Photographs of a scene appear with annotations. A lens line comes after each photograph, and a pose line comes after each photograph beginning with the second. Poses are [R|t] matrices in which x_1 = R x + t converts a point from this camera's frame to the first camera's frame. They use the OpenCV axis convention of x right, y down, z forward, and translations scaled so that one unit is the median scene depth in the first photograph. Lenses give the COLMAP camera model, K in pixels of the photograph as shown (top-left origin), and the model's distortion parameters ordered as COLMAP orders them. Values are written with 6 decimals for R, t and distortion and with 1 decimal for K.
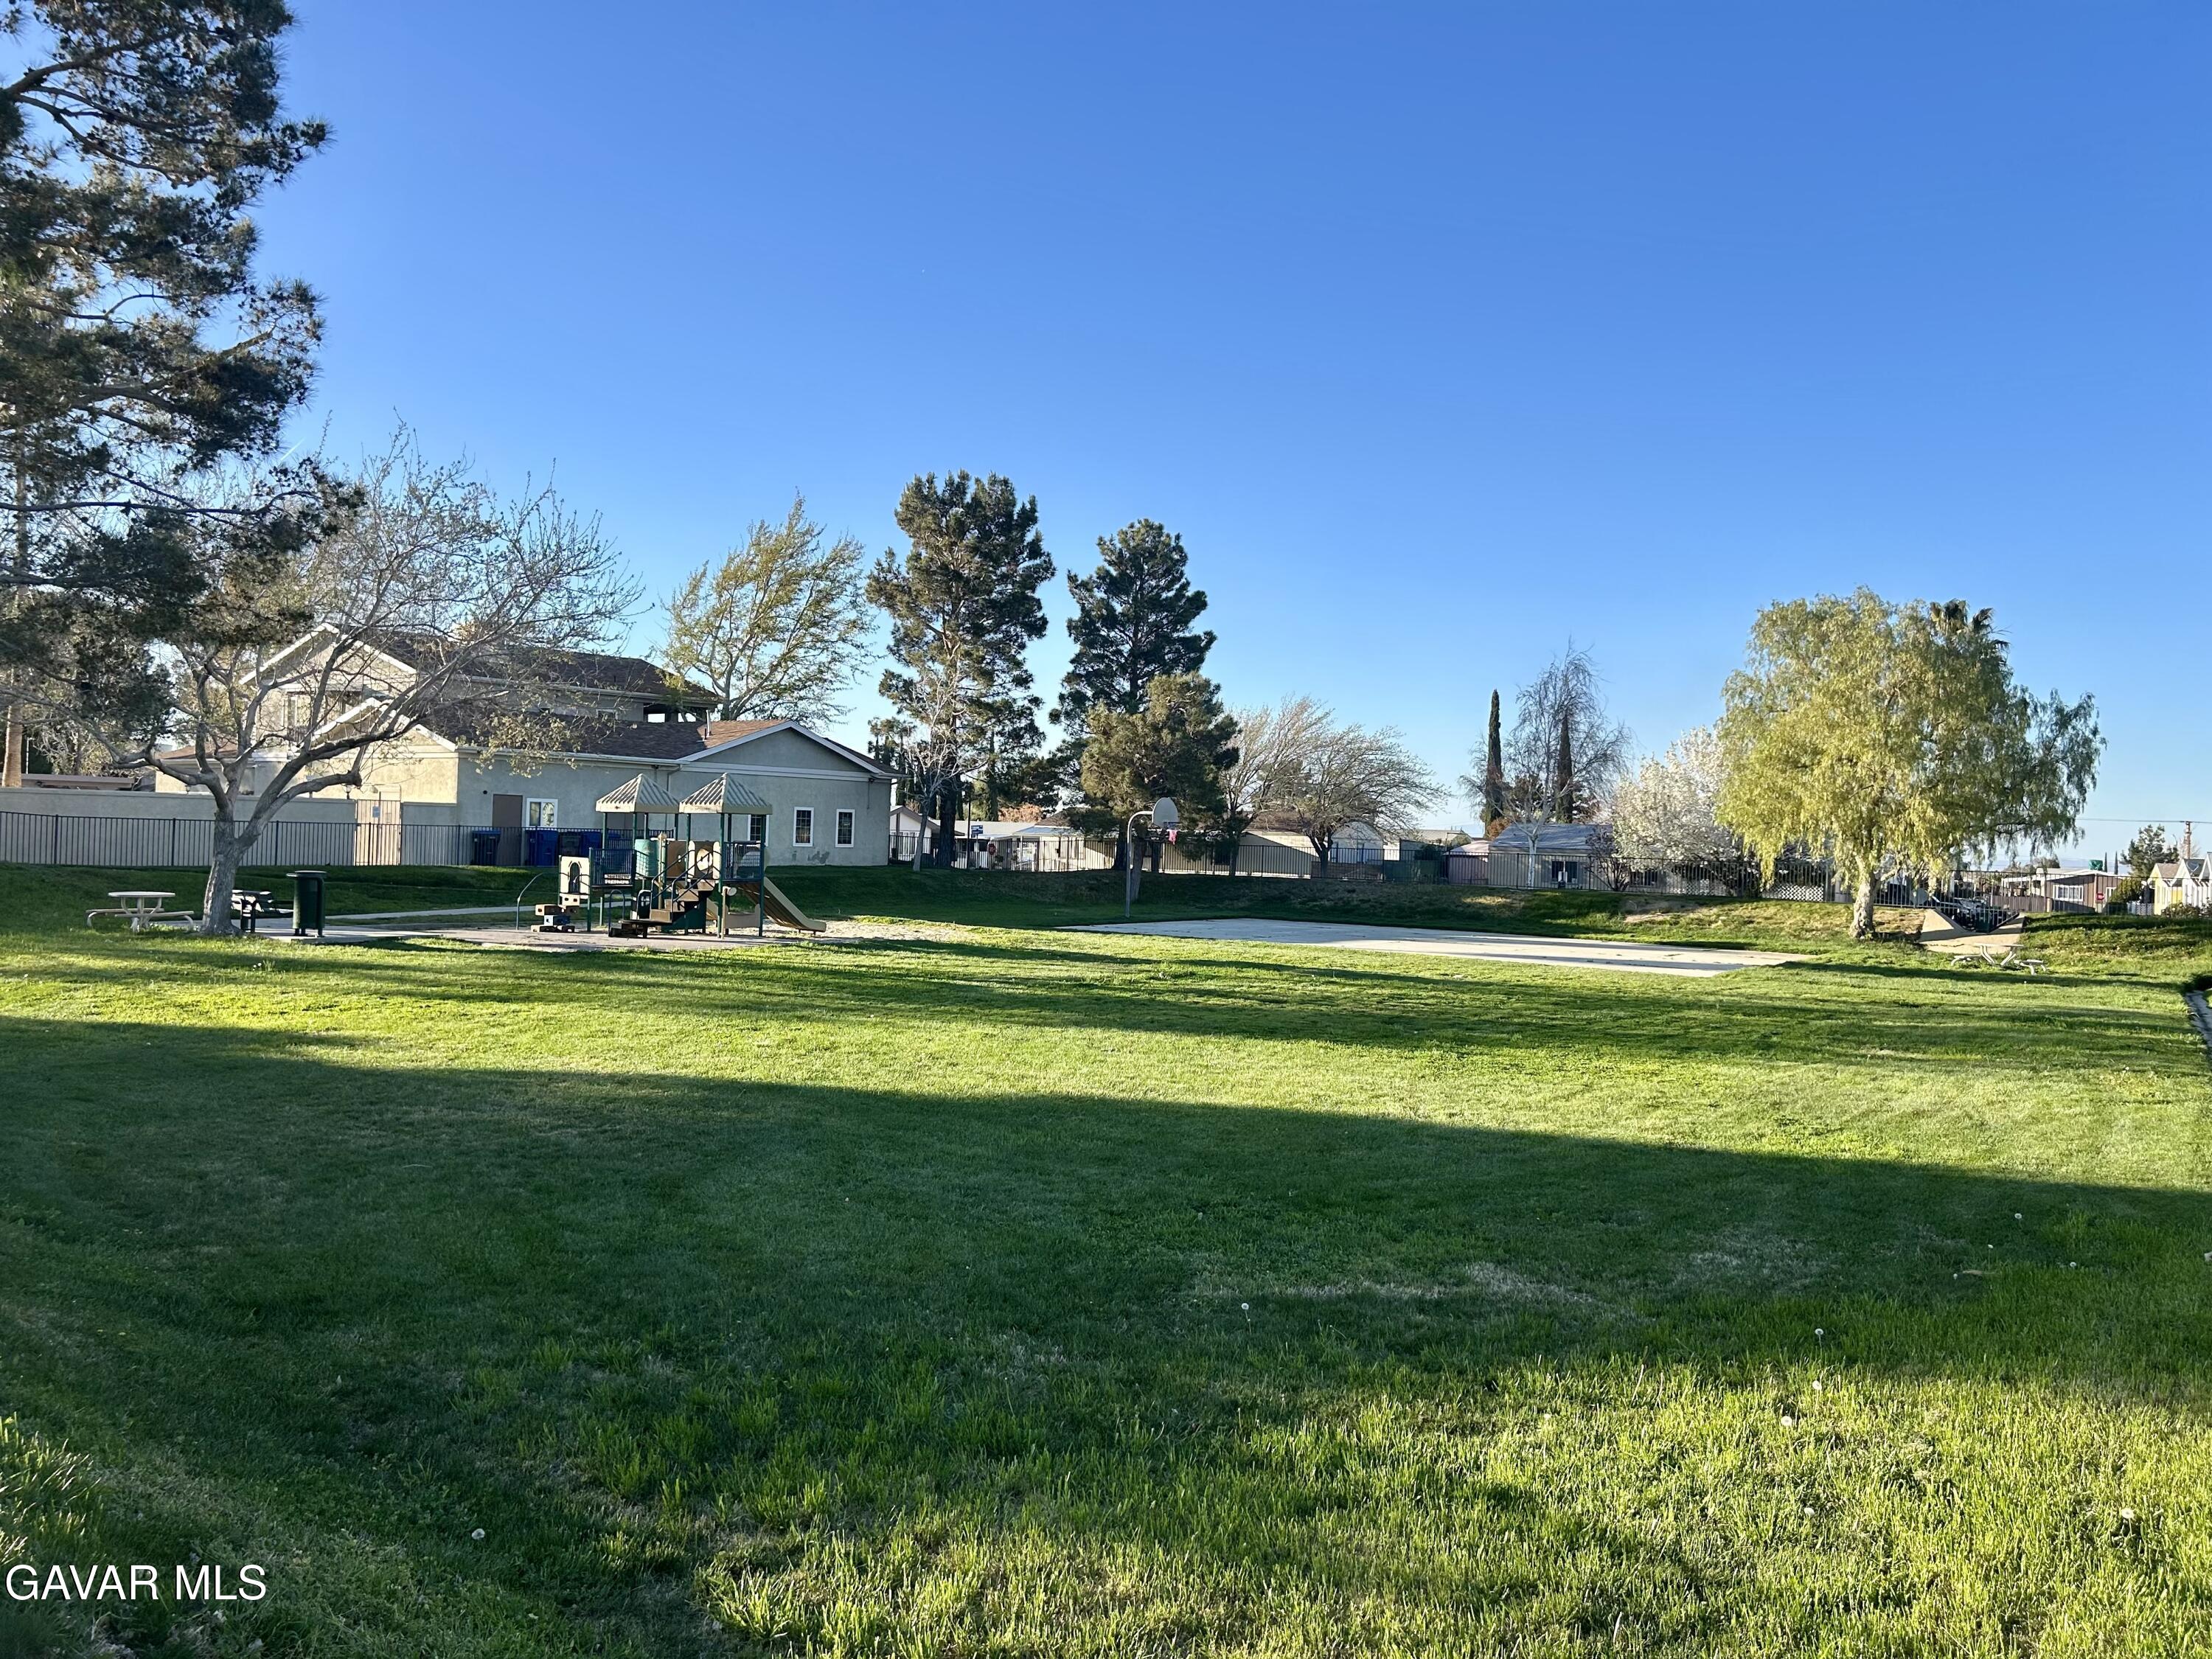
lens RADIAL K [[1646.6, 0, 1109.8], [0, 1646.6, 816.5], [0, 0, 1]] dist [0.100421, -0.161015]
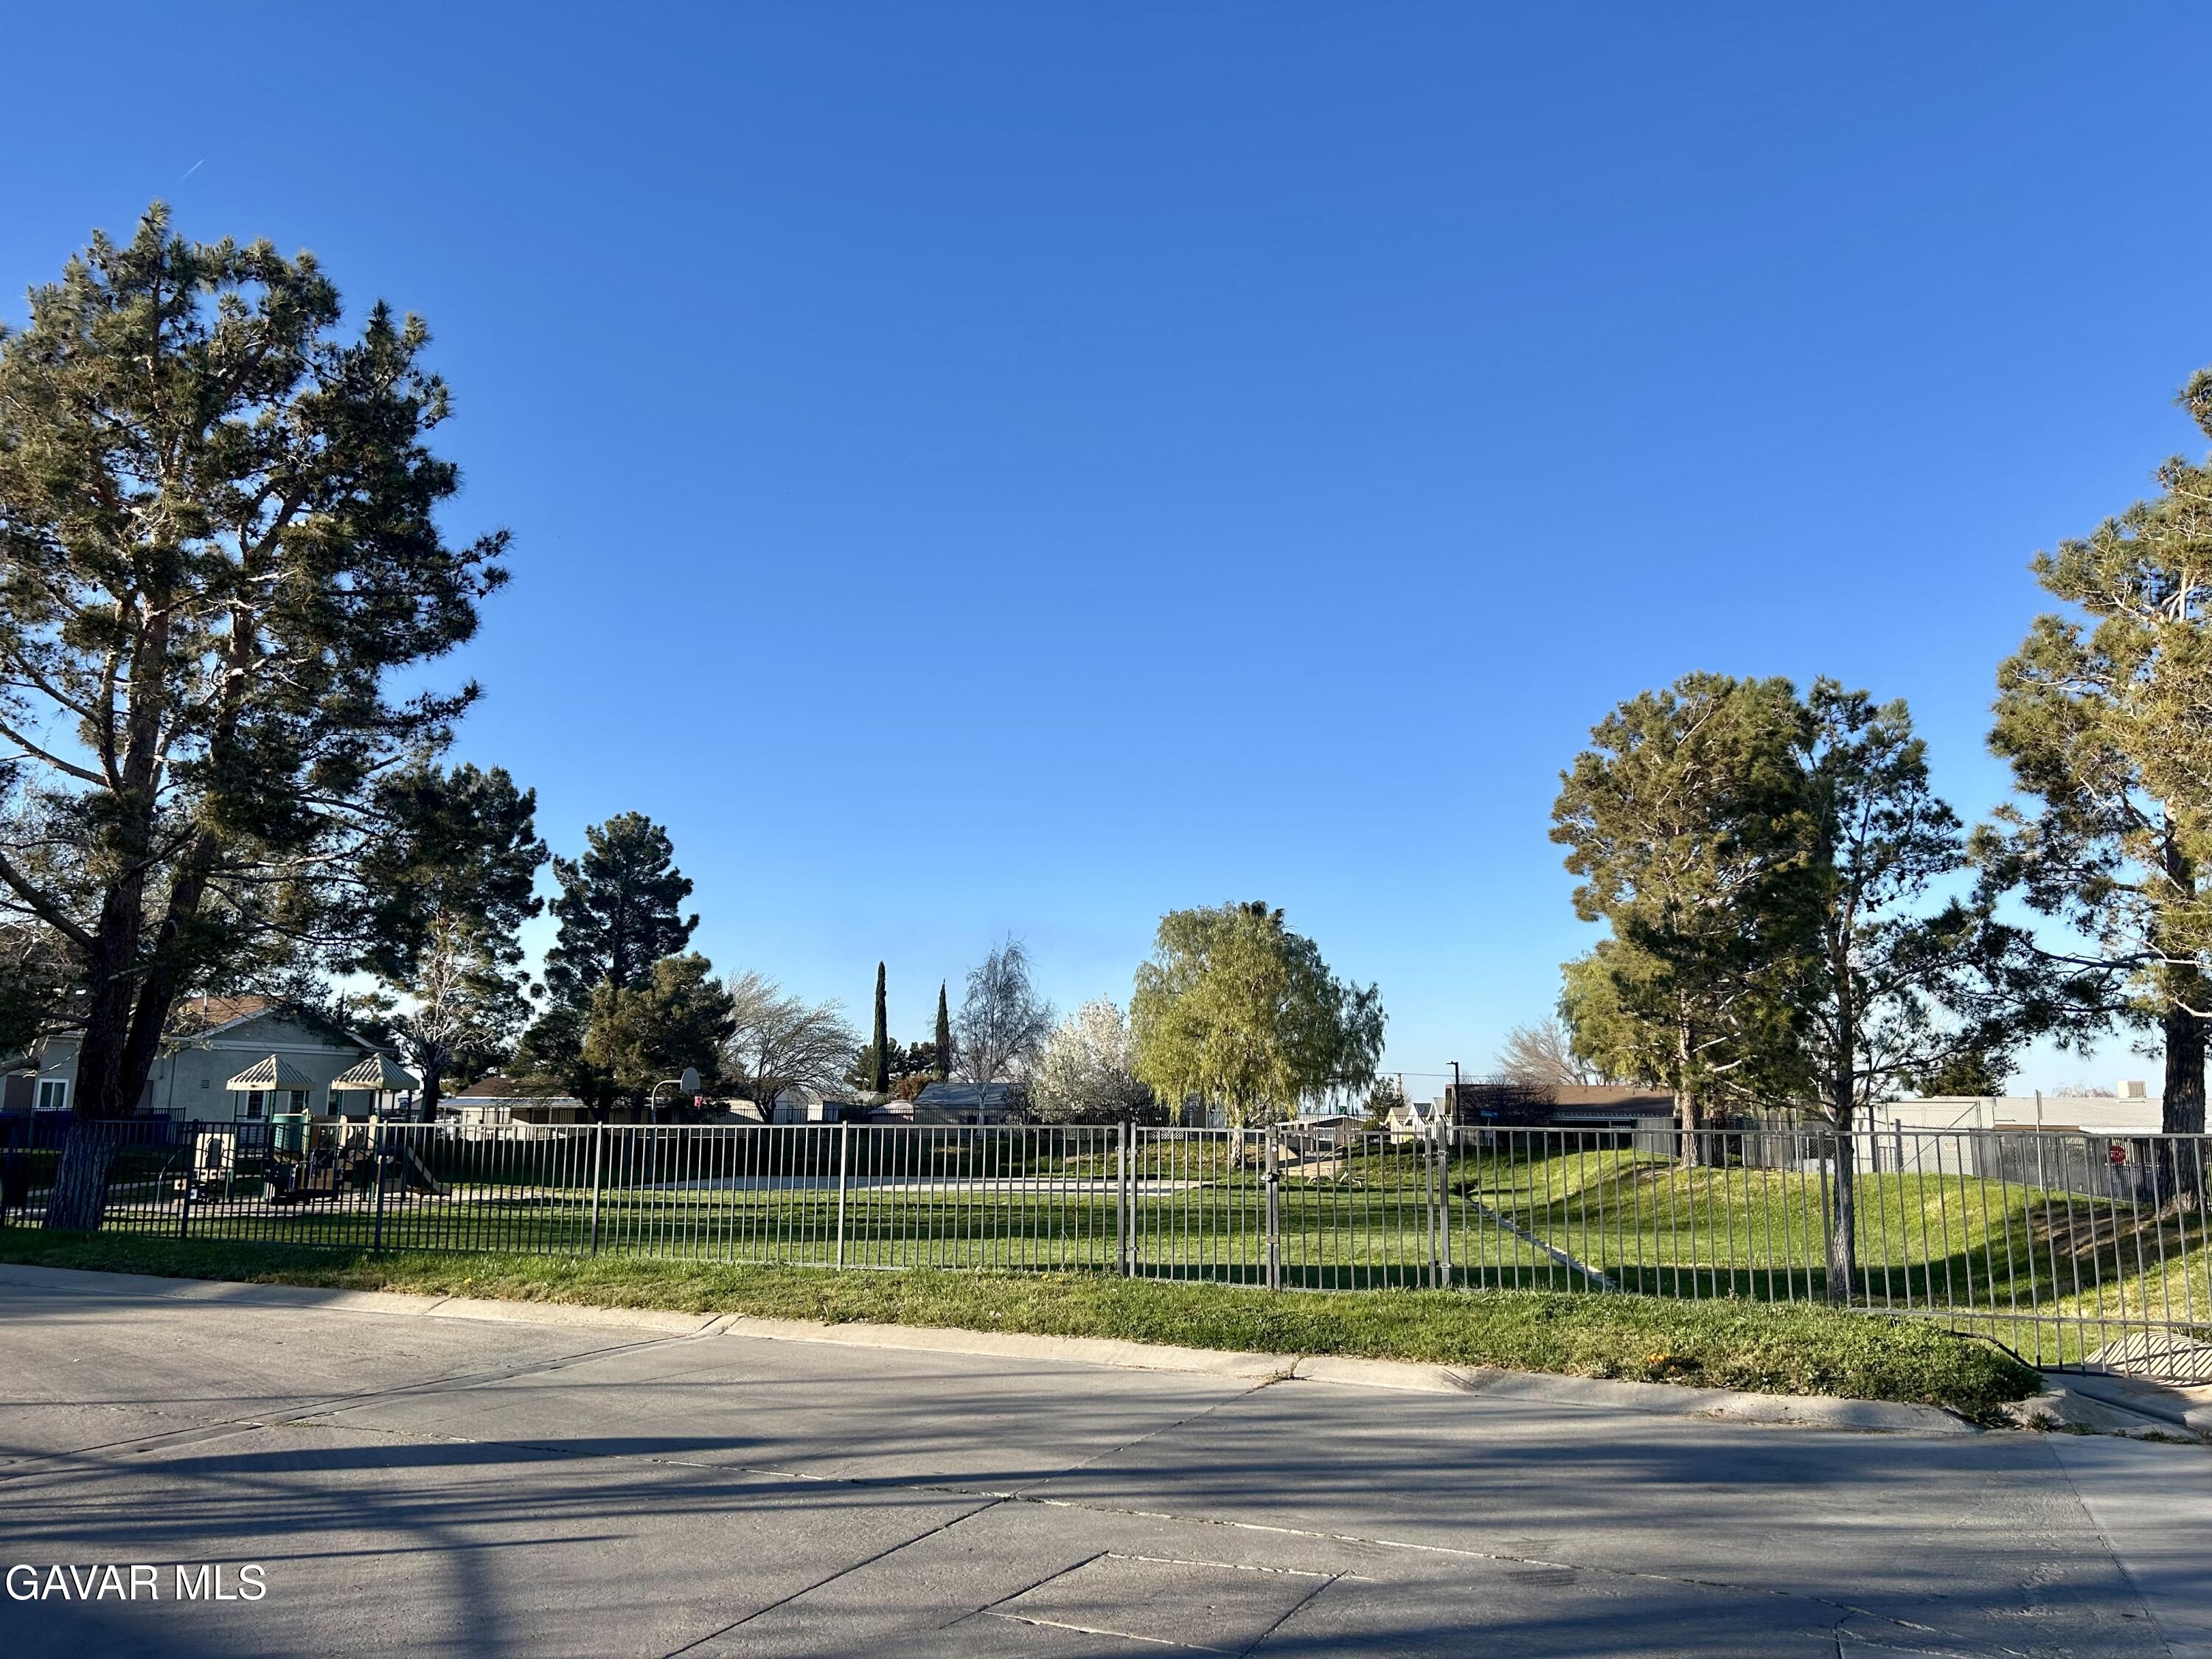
lens RADIAL K [[1646.6, 0, 1109.8], [0, 1646.6, 816.5], [0, 0, 1]] dist [0.100421, -0.161015]
pose [[0.916688, 0.047049, 0.396825, -0.131649], [0.015440, 0.988133, -0.152826, -0.002311], [-0.399306, 0.146221, 0.905083, -0.138121]]
